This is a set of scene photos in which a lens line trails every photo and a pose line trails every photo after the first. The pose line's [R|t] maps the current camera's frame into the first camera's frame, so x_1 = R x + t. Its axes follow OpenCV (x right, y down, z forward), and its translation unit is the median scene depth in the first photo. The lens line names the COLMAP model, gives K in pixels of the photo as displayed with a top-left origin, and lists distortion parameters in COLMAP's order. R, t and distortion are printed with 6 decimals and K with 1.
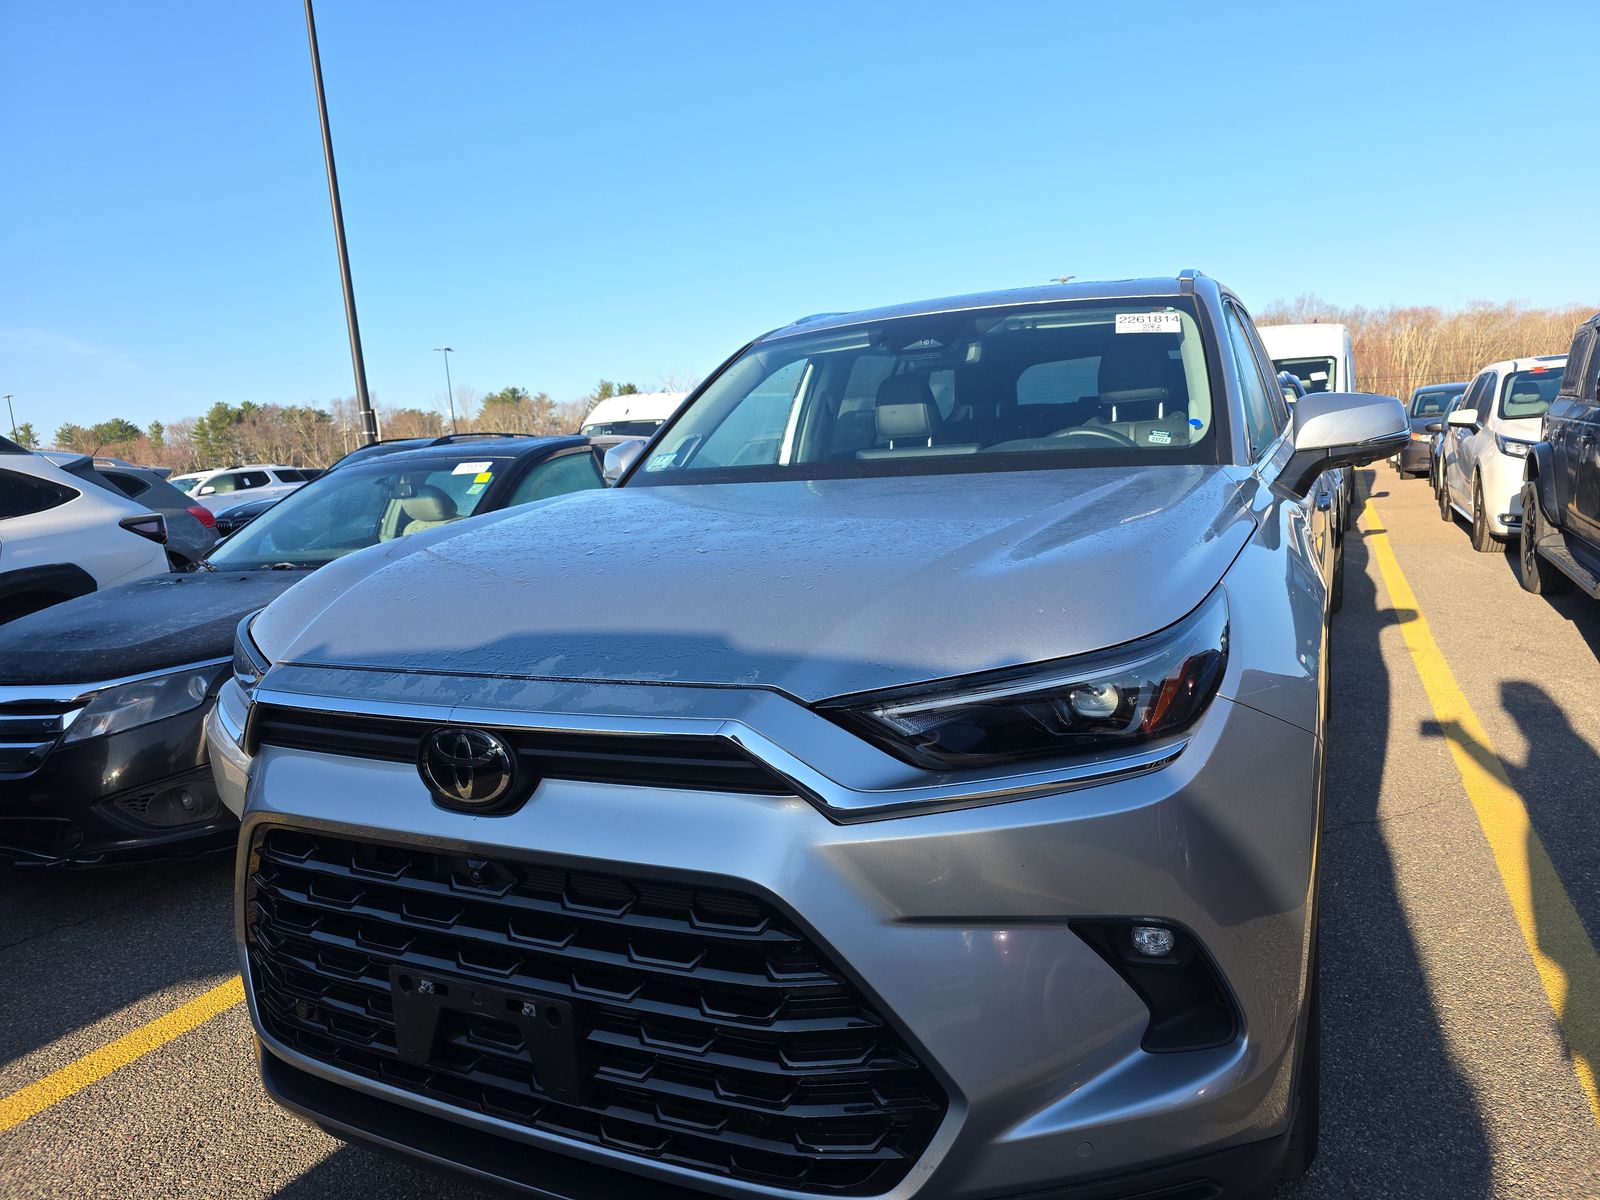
lens RADIAL K [[1109.2, 0, 810.2], [0, 1109.2, 602.4], [0, 0, 1]] dist [0.024318, -0.005795]
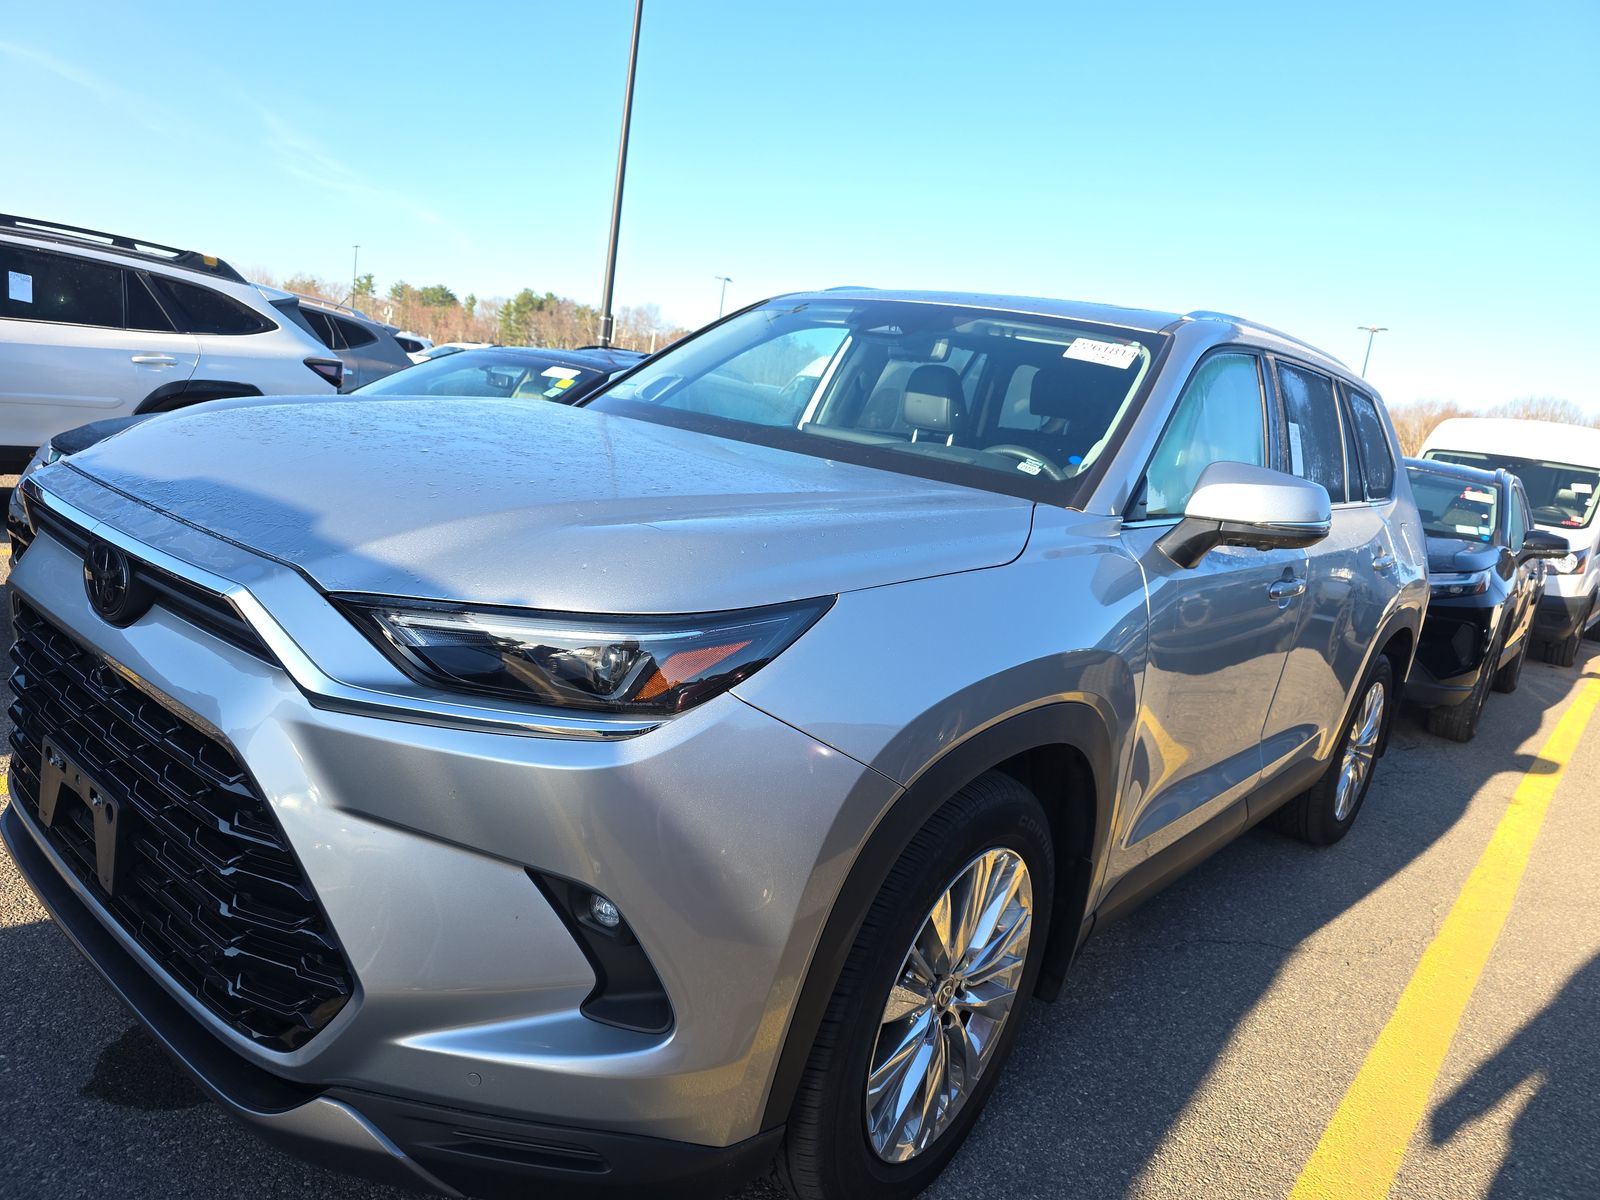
lens RADIAL K [[1109.2, 0, 804.1], [0, 1109.2, 600.9], [0, 0, 1]] dist [0.024318, -0.005795]
pose [[0.946179, 0.251644, -0.203523, 0.184937], [-0.247428, 0.967798, 0.046328, -0.017344], [0.208627, 0.006523, 0.977973, 0.016661]]
